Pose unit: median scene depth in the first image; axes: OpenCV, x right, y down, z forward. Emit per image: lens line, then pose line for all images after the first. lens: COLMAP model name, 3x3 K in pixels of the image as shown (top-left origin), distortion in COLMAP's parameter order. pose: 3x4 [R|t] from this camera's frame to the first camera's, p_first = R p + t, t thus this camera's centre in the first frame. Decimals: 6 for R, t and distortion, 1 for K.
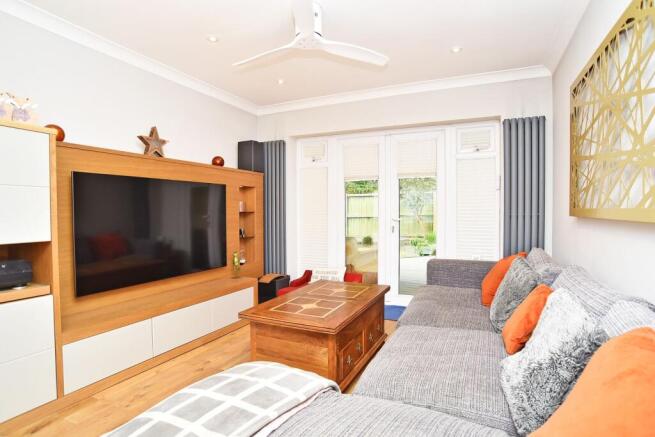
lens RADIAL K [[350.8, 0, 327.5], [0, 350.8, 218.5], [0, 0, 1]] dist [-0.046697, 0.001217]
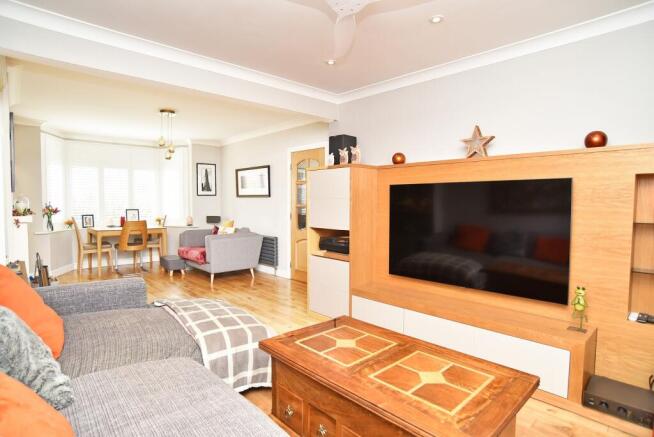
lens RADIAL K [[345.2, 0, 327.0], [0, 345.2, 218.5], [0, 0, 1]] dist [-0.073647, 0.002113]
pose [[-0.378345, 0.041505, -0.924734, 0.633067], [-0.025066, 0.998169, 0.055056, -0.065534], [0.925325, 0.044009, -0.376611, 1.189932]]
